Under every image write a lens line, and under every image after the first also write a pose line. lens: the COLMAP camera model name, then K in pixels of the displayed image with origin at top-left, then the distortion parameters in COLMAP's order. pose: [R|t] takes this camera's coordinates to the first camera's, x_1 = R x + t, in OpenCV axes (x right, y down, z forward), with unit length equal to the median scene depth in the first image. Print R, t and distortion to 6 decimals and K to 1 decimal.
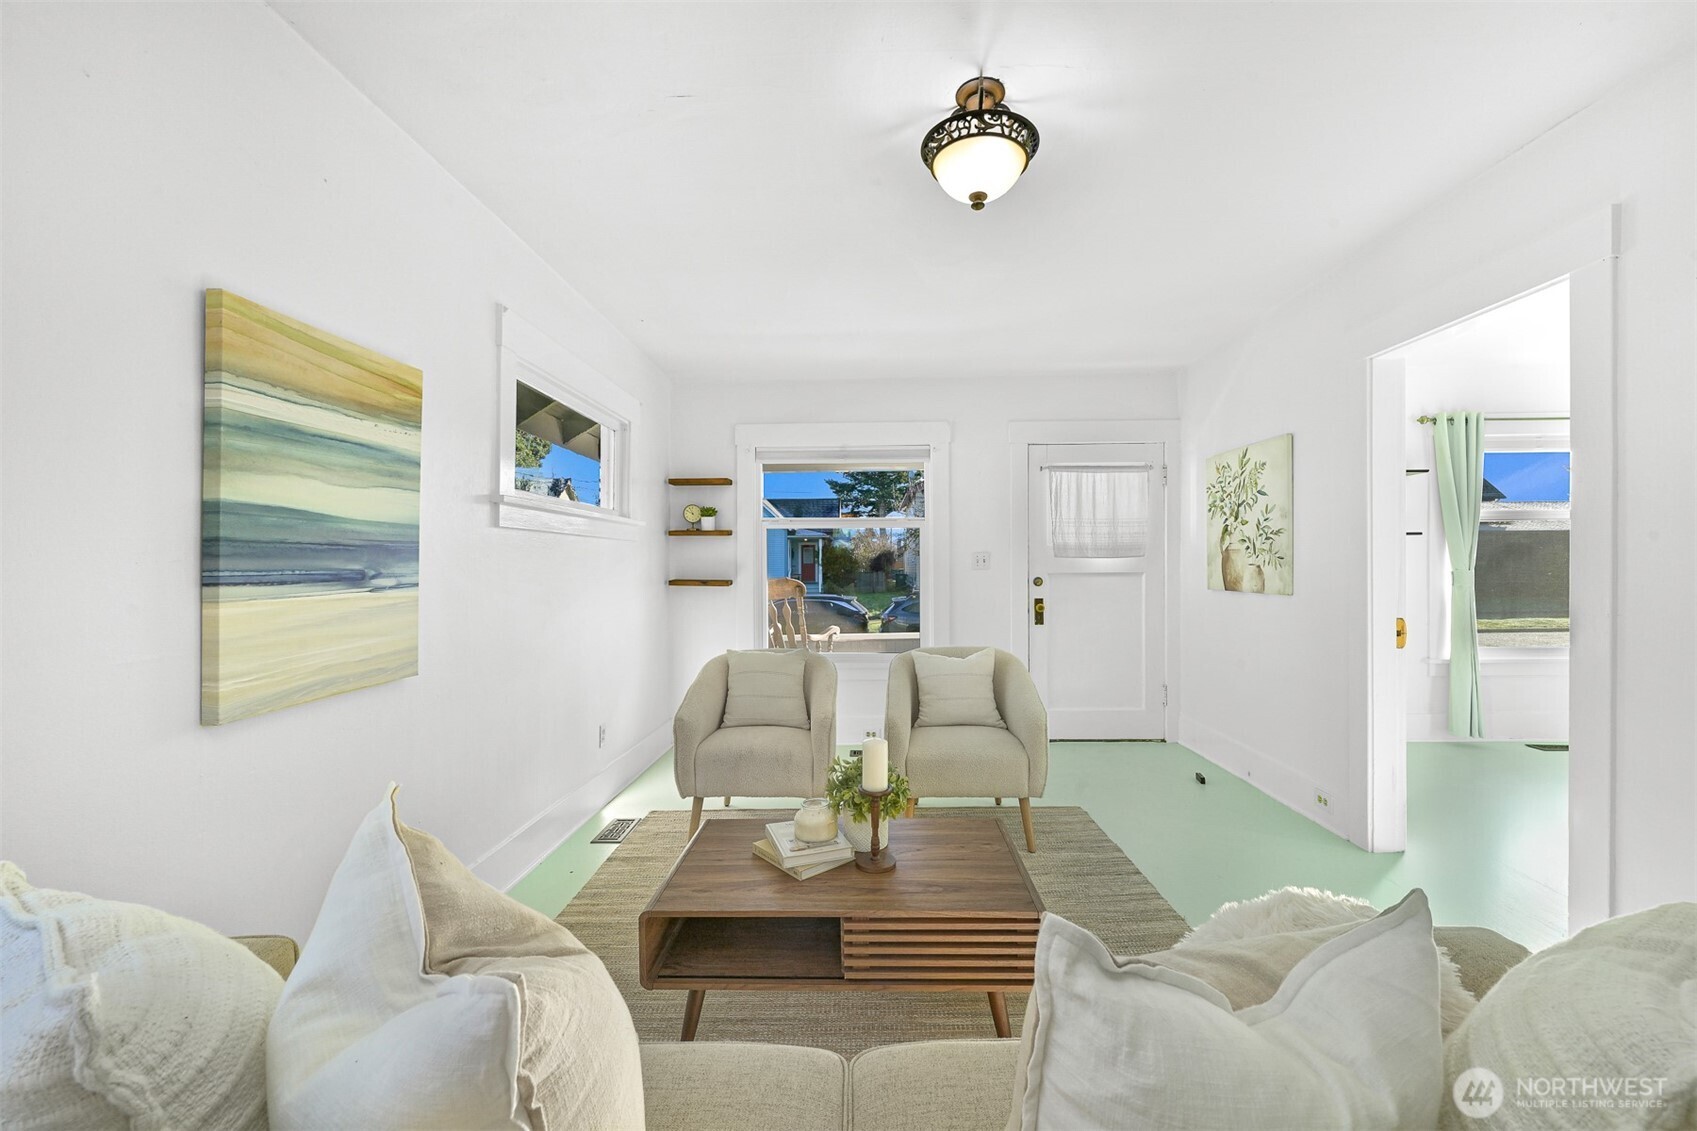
lens RADIAL K [[679.5, 0, 860.6], [0, 679.5, 566.0], [0, 0, 1]] dist [0.003487, 0.000268]
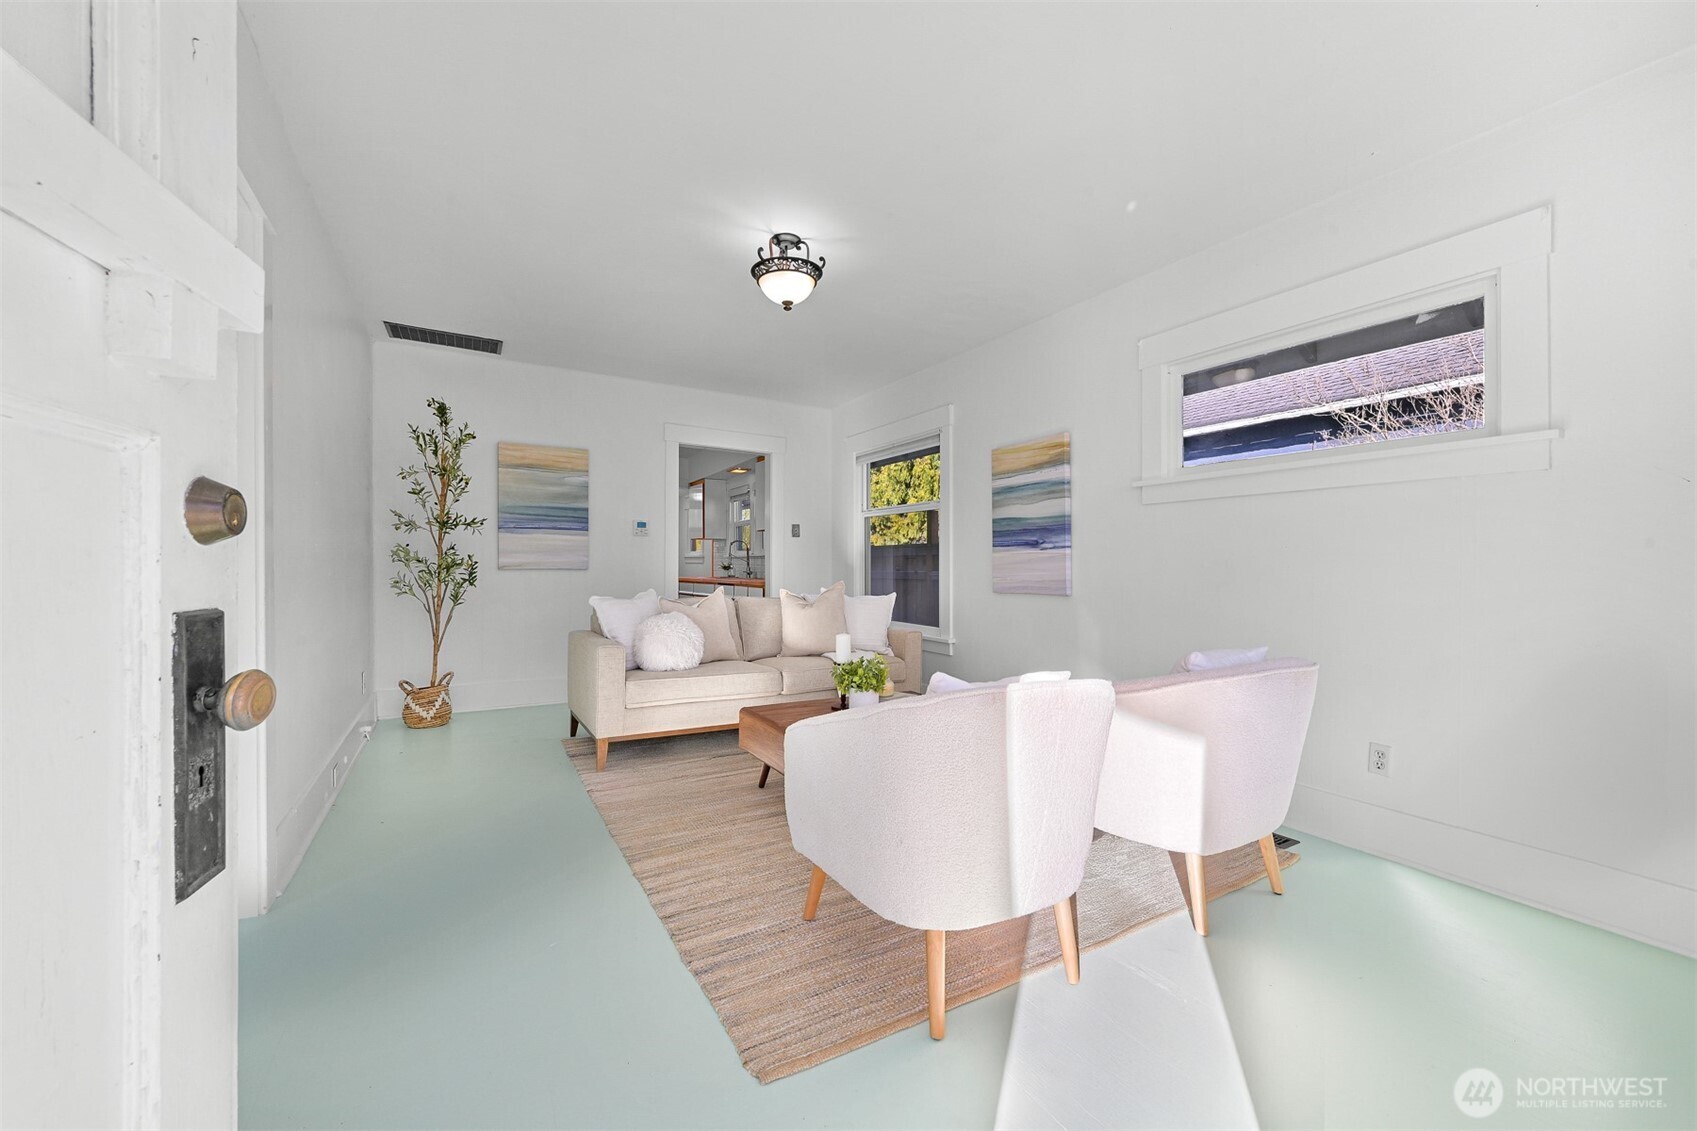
lens RADIAL K [[679.5, 0, 841.5], [0, 679.5, 563.0], [0, 0, 1]] dist [0.003487, 0.000268]
pose [[-0.864988, -0.003658, -0.501779, 0.817277], [-0.003341, 0.999993, -0.001530, 0.076365], [0.501782, 0.000353, -0.864994, 2.304750]]
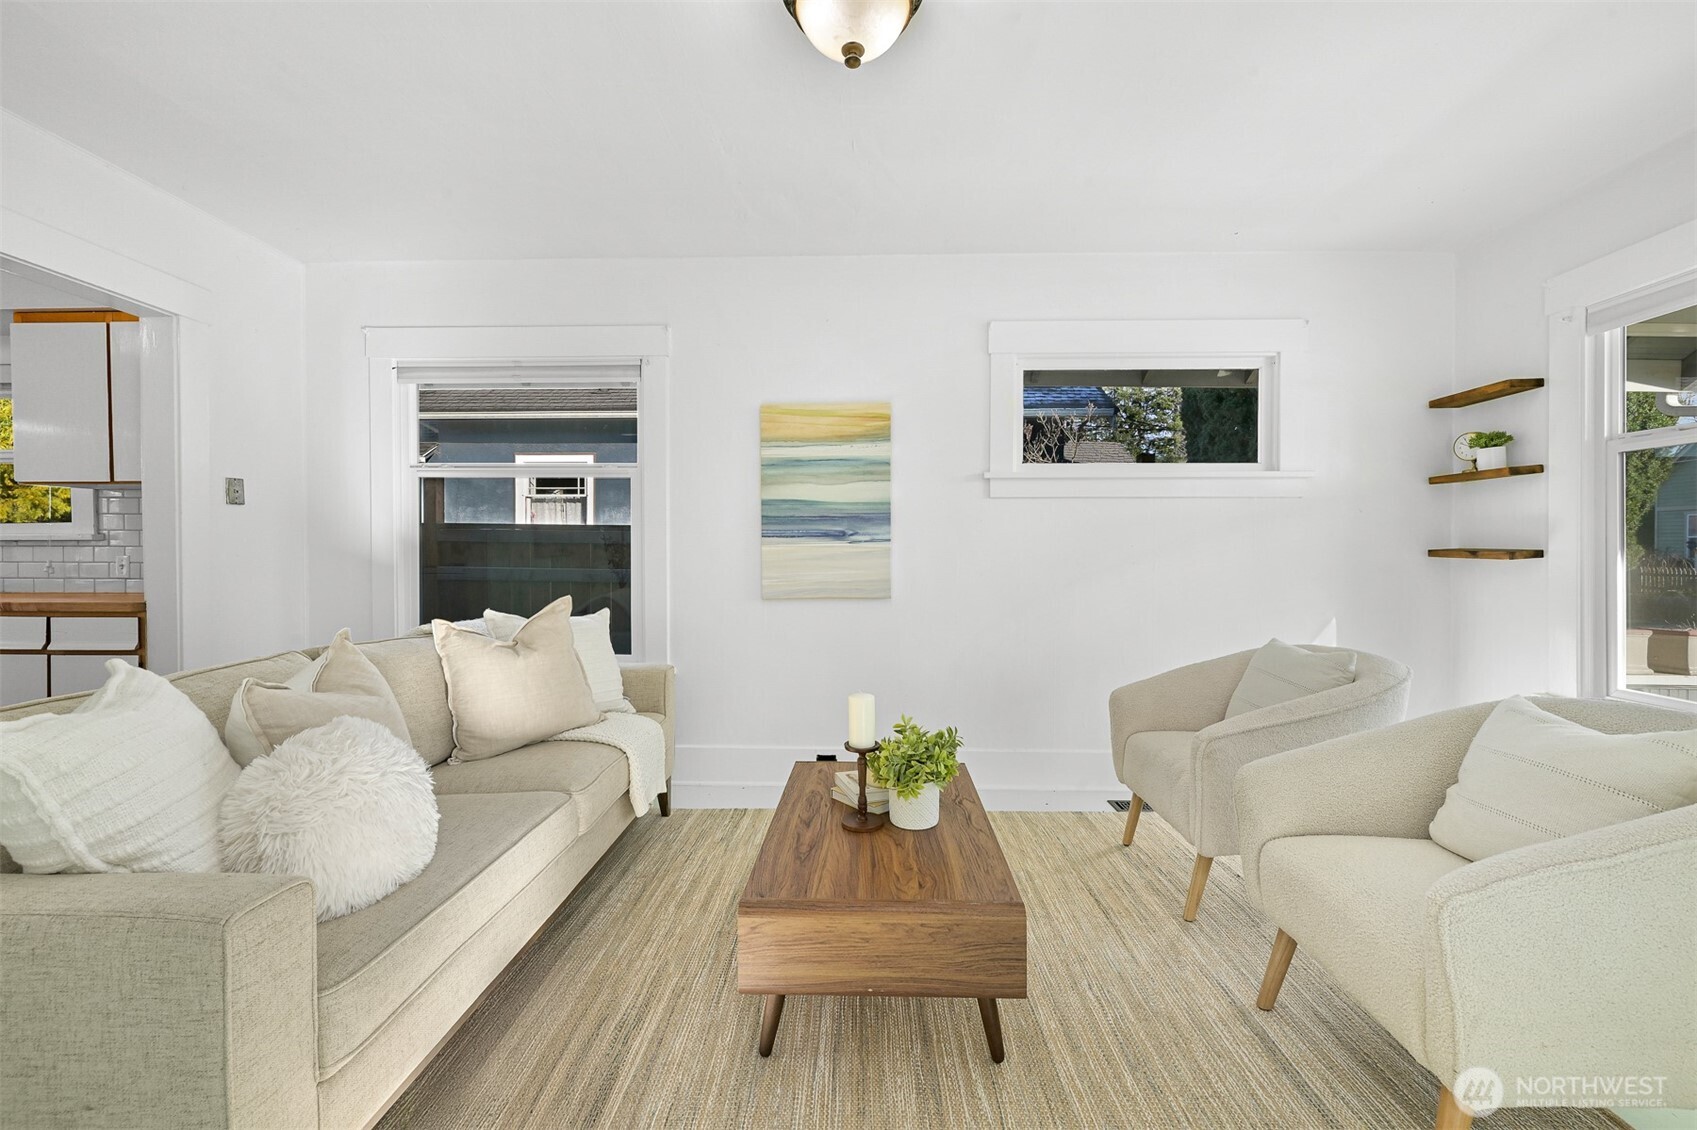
lens RADIAL K [[679.5, 0, 858.7], [0, 679.5, 555.1], [0, 0, 1]] dist [0.003487, 0.000268]
pose [[-0.006122, 0.001158, -0.999981, 0.912223], [-0.001974, 0.999997, 0.001171, 0.059694], [0.999979, 0.001982, -0.006120, 0.937553]]
